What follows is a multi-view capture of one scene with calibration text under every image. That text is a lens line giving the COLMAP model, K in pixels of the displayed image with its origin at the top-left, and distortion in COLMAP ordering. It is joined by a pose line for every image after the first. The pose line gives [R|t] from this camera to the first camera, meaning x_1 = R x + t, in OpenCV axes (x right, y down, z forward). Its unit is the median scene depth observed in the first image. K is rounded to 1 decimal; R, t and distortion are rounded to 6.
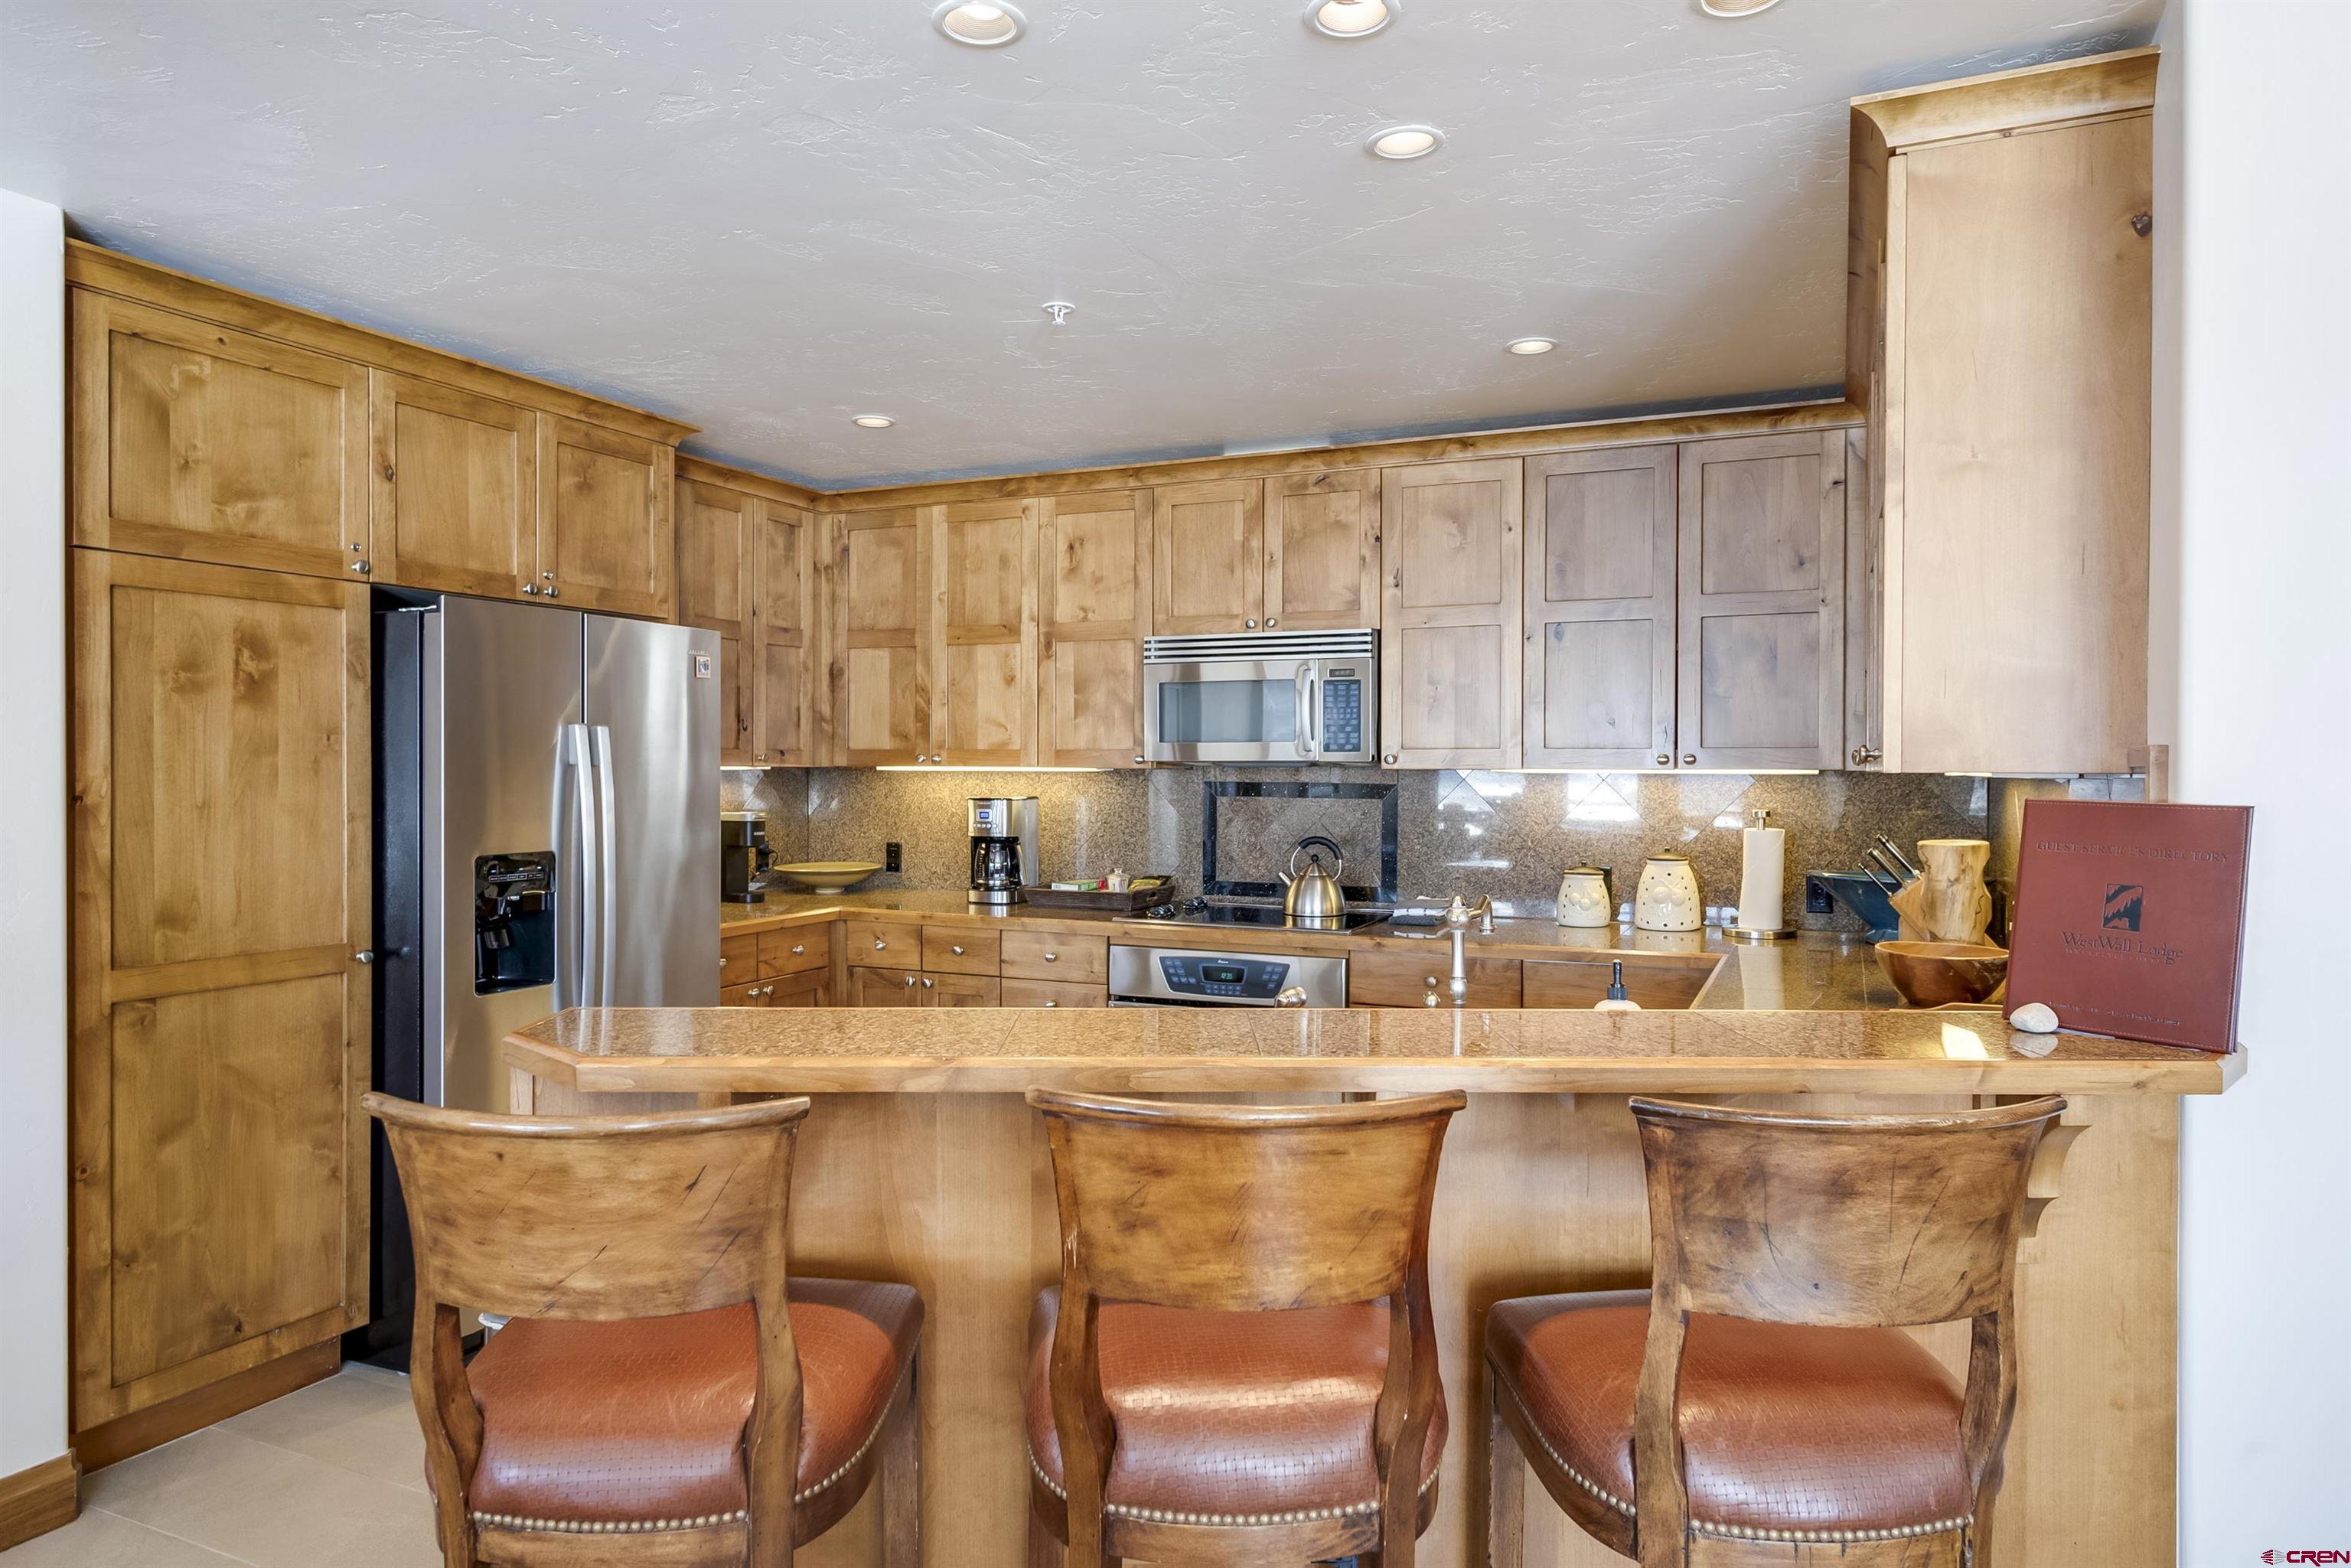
lens RADIAL K [[1423.7, 0, 1175.5], [0, 1423.7, 784.0], [0, 0, 1]] dist [0.002172, 0.002014]
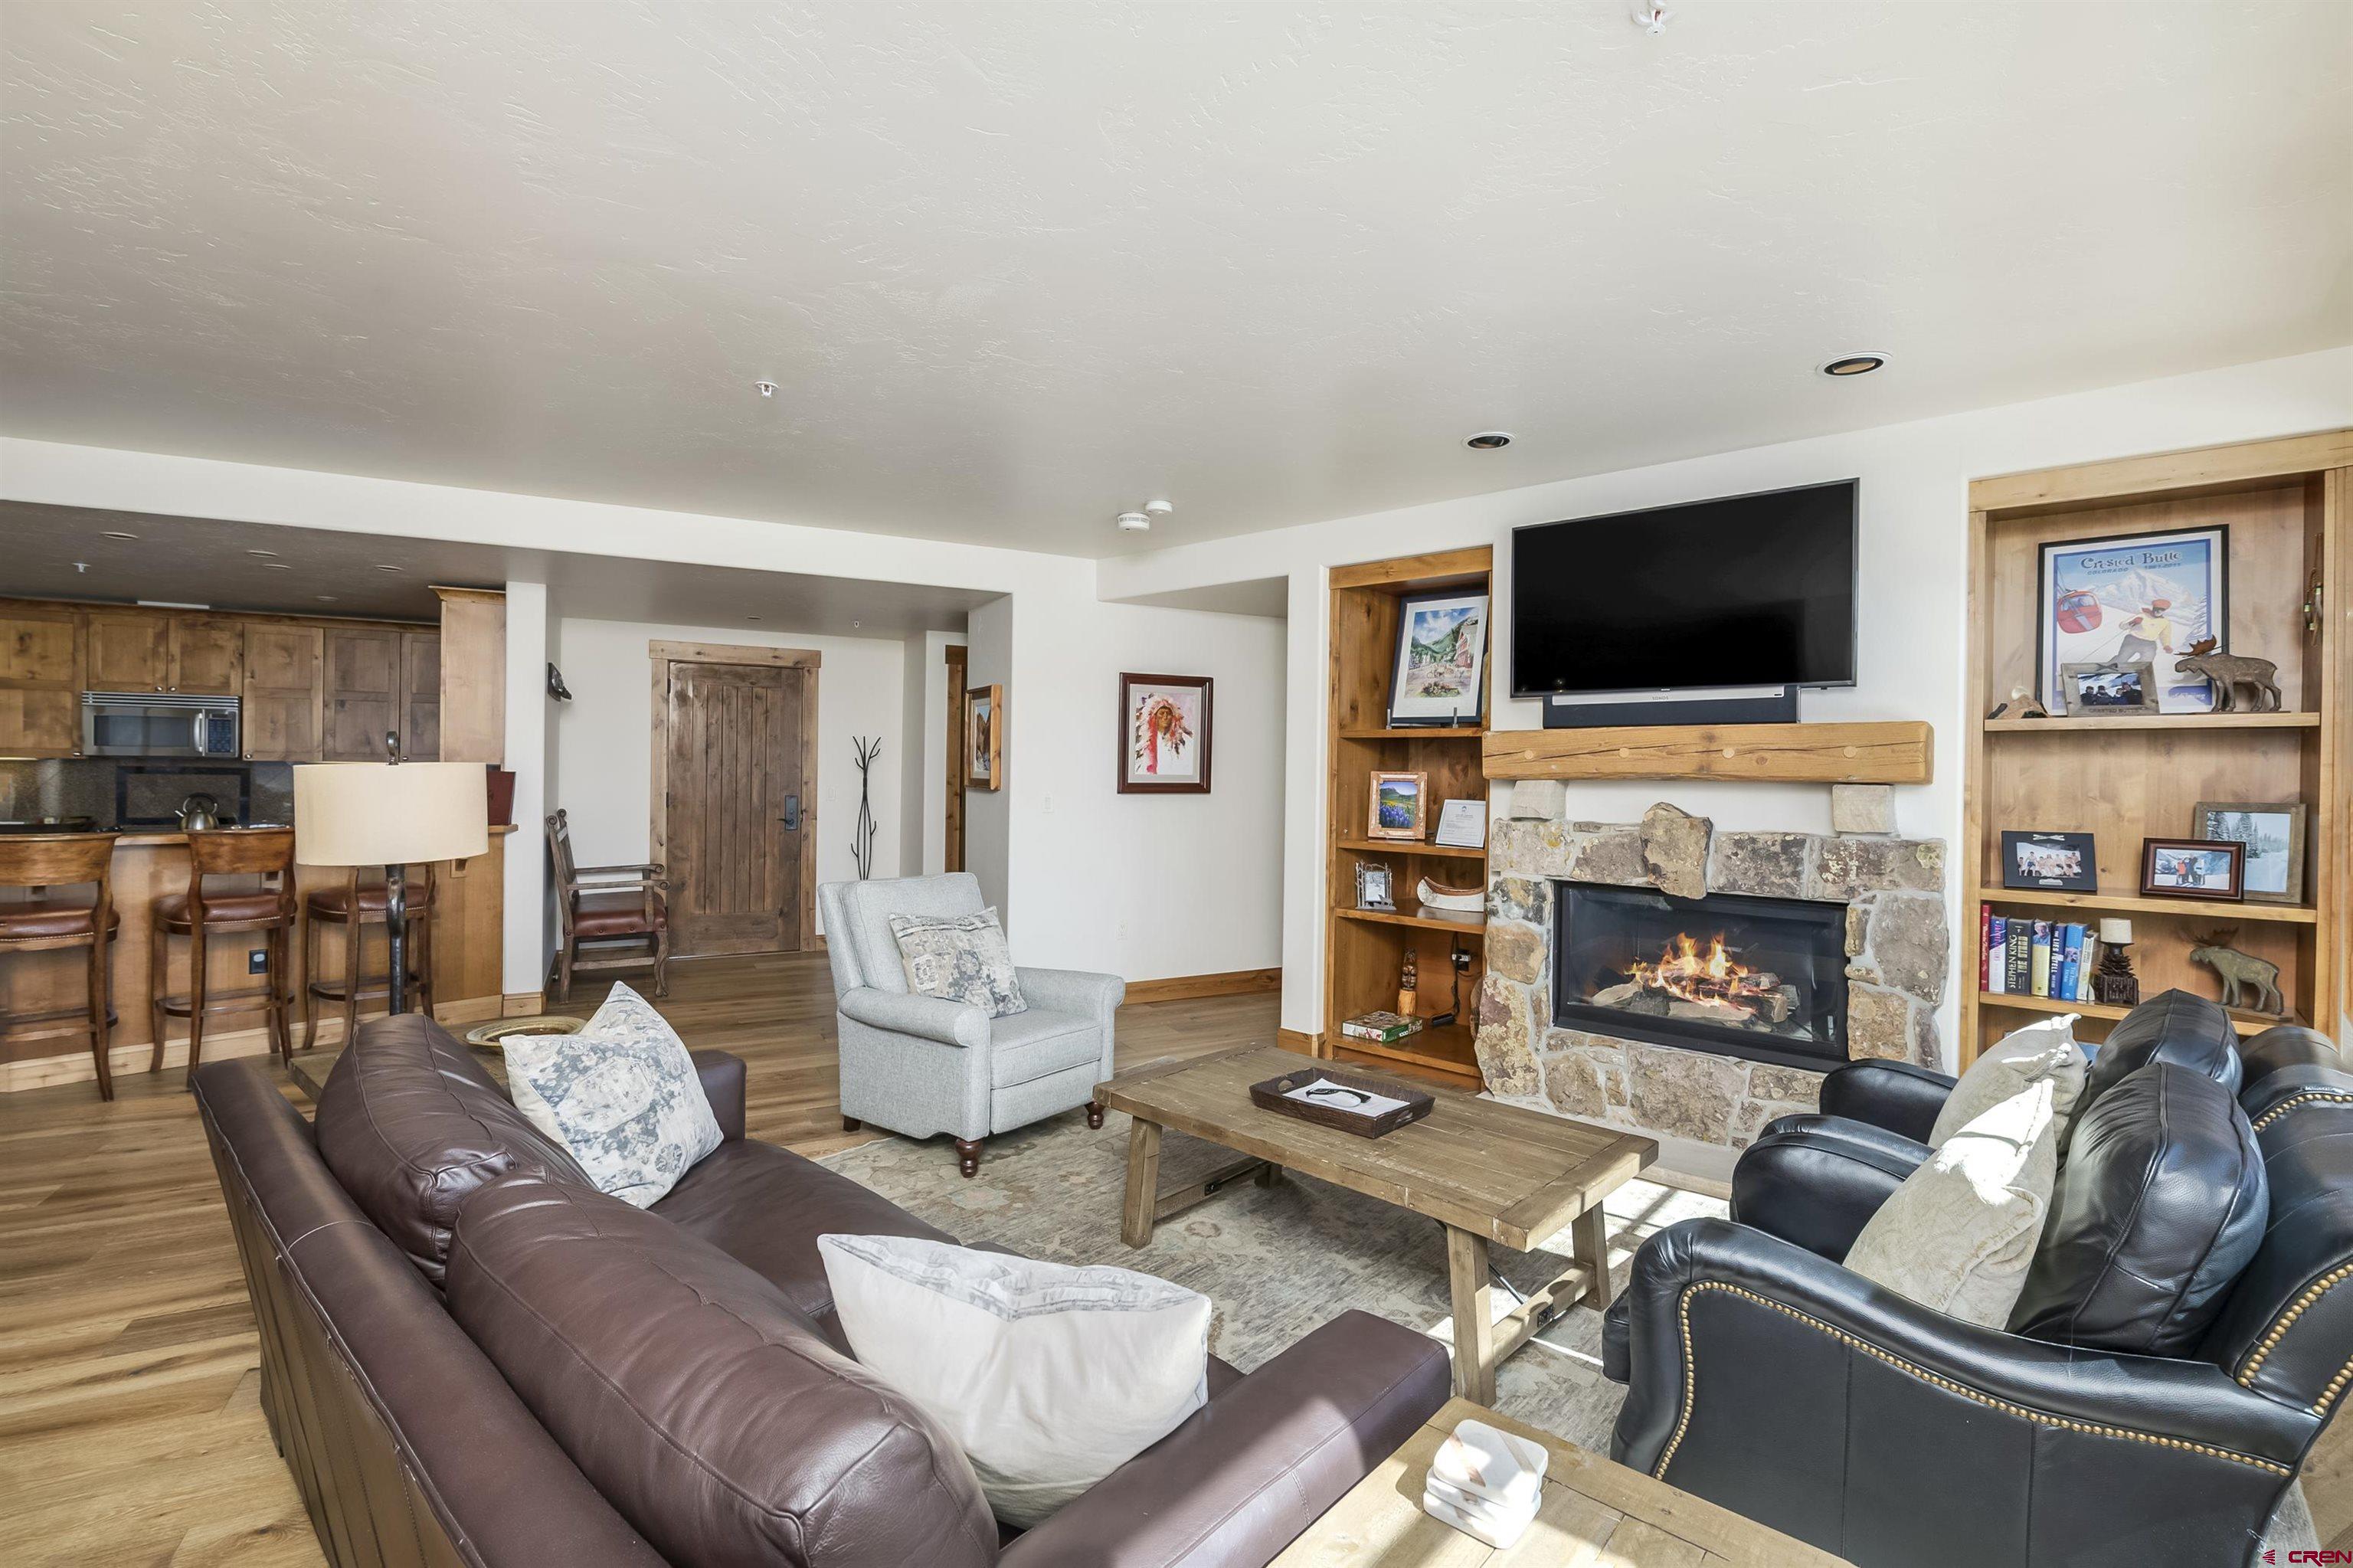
lens RADIAL K [[1073.1, 0, 1176.5], [0, 1073.1, 784.0], [0, 0, 1]] dist [-0.000688, -0.000127]
pose [[0.619551, -0.002837, 0.784952, -0.253389], [-0.003330, 0.999975, 0.006243, 0.009662], [-0.784950, -0.006482, 0.619526, -1.110801]]
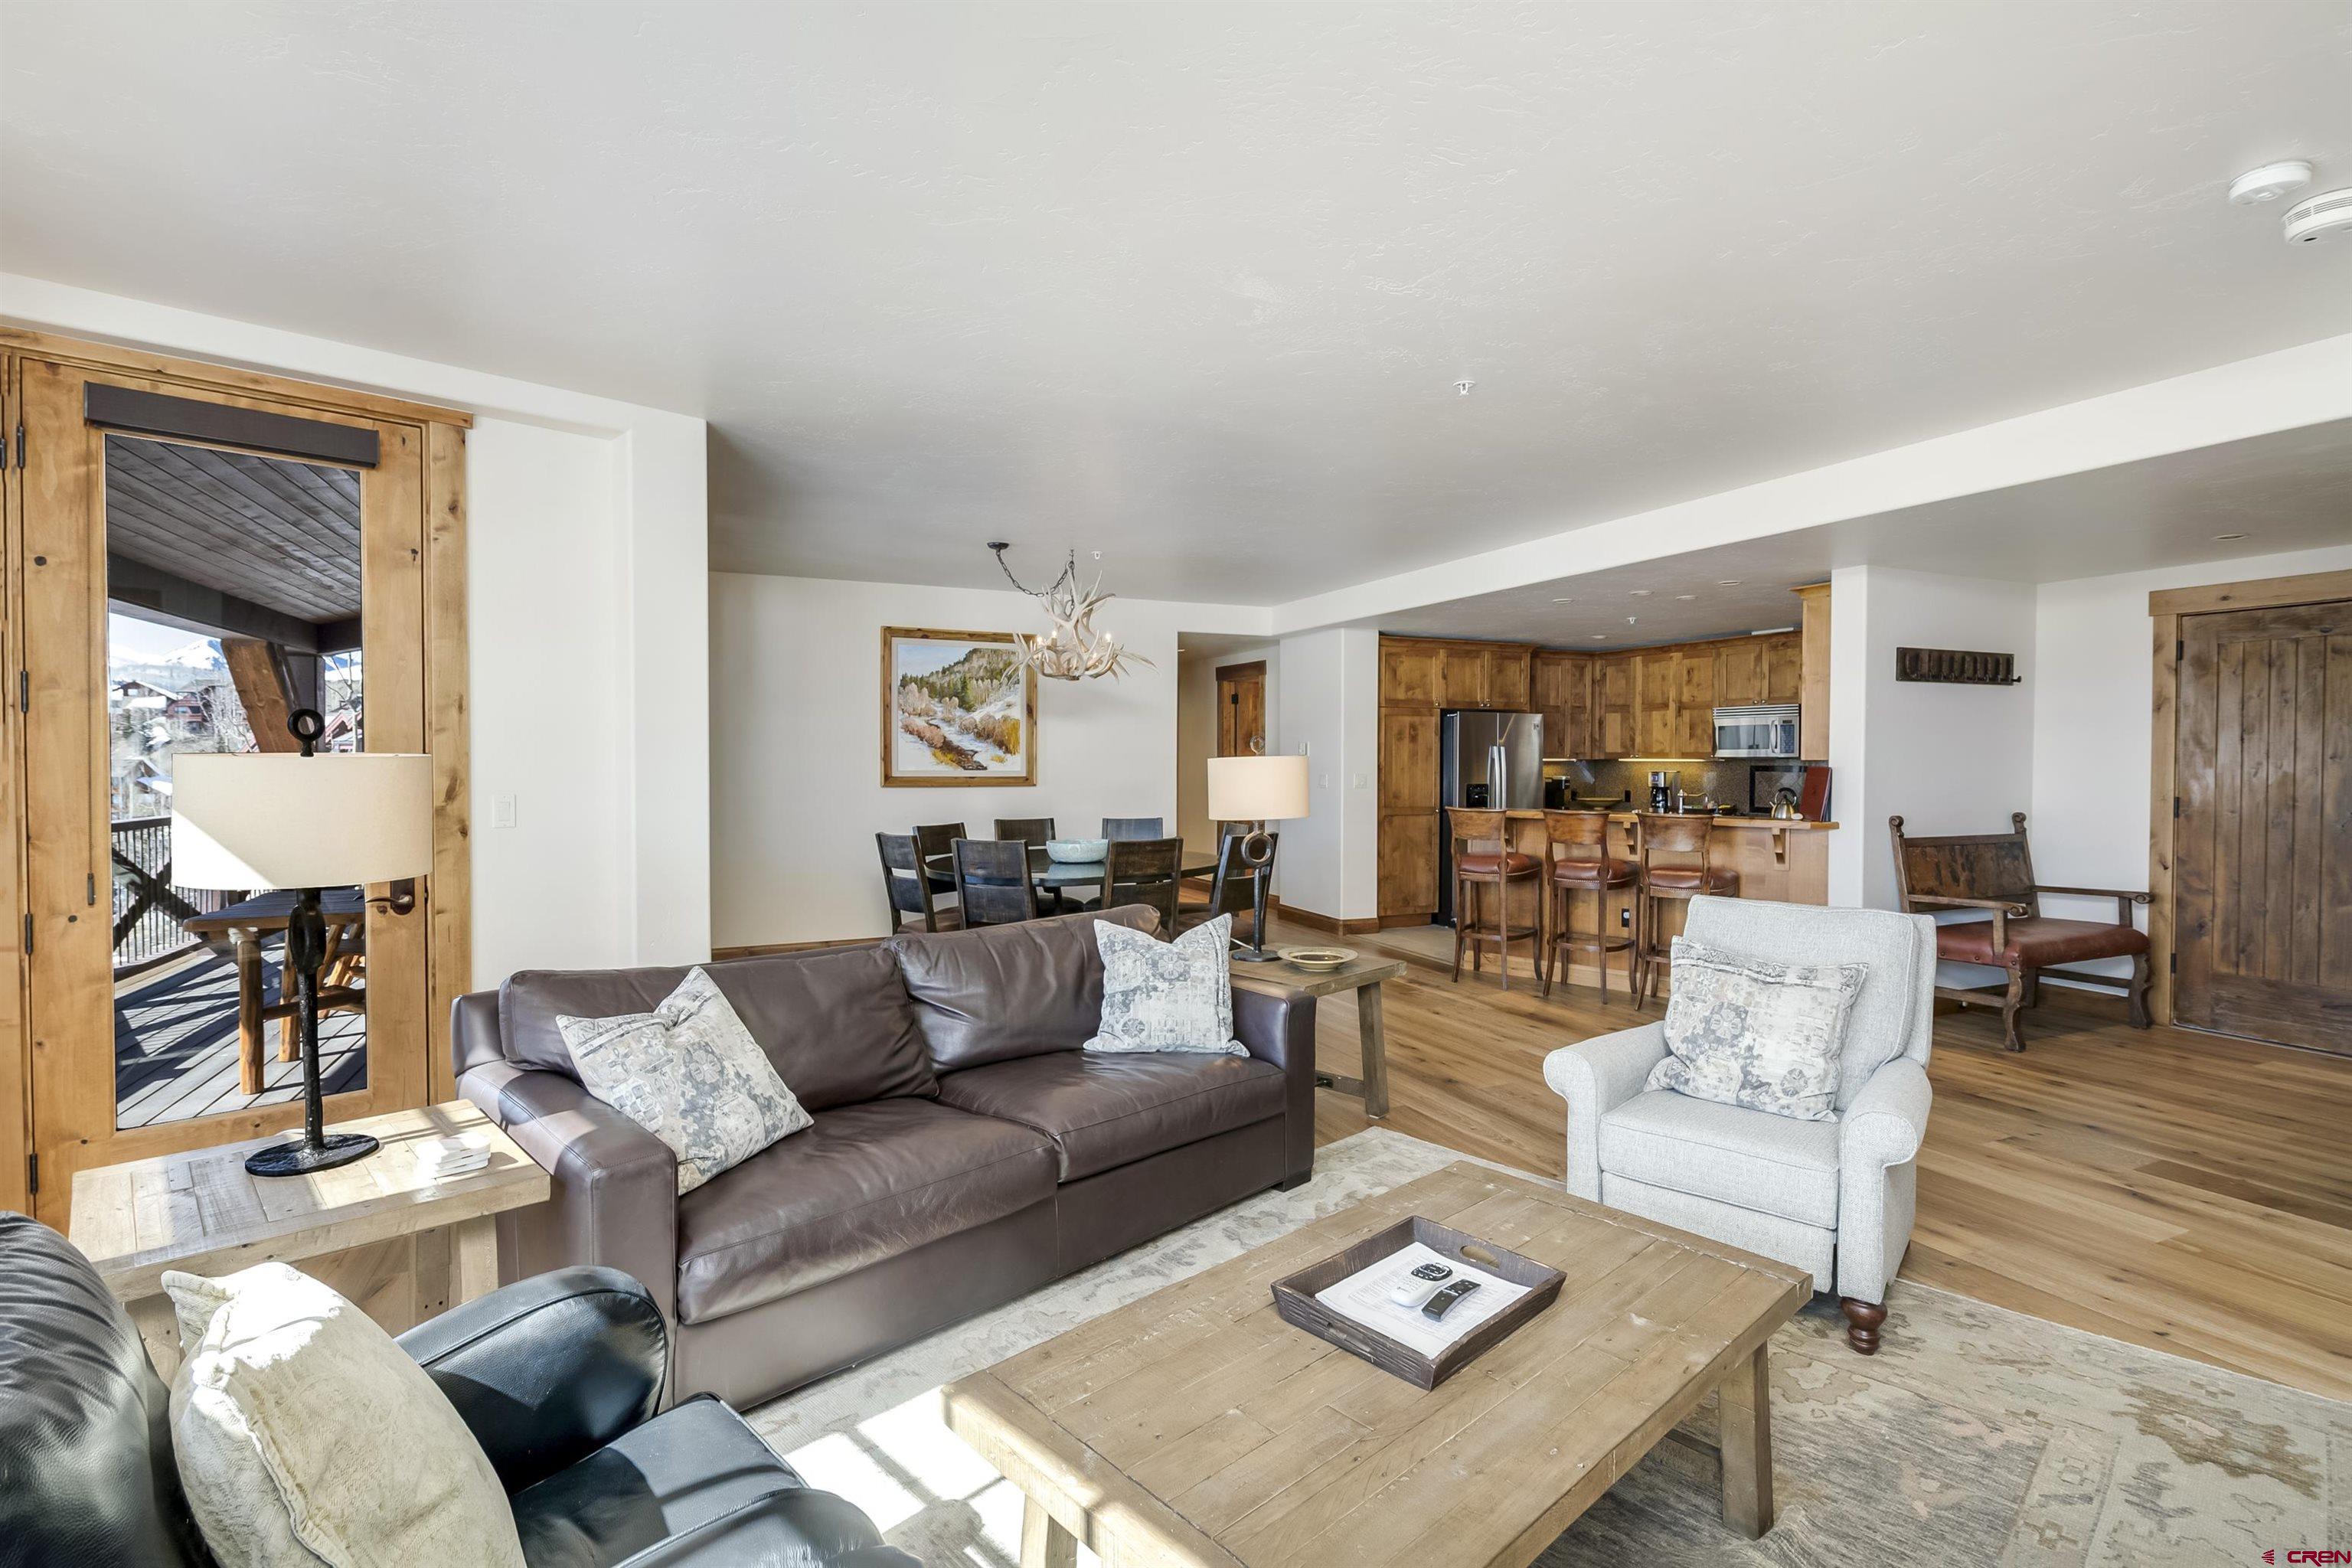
lens RADIAL K [[1129.4, 0, 1176.0], [0, 1129.4, 784.0], [0, 0, 1]] dist [0.000734, -0.000030]
pose [[0.747554, 0.014412, -0.664044, 0.618211], [-0.008438, 0.999890, 0.012201, 0.015992], [0.664147, -0.003518, 0.747594, -1.170221]]
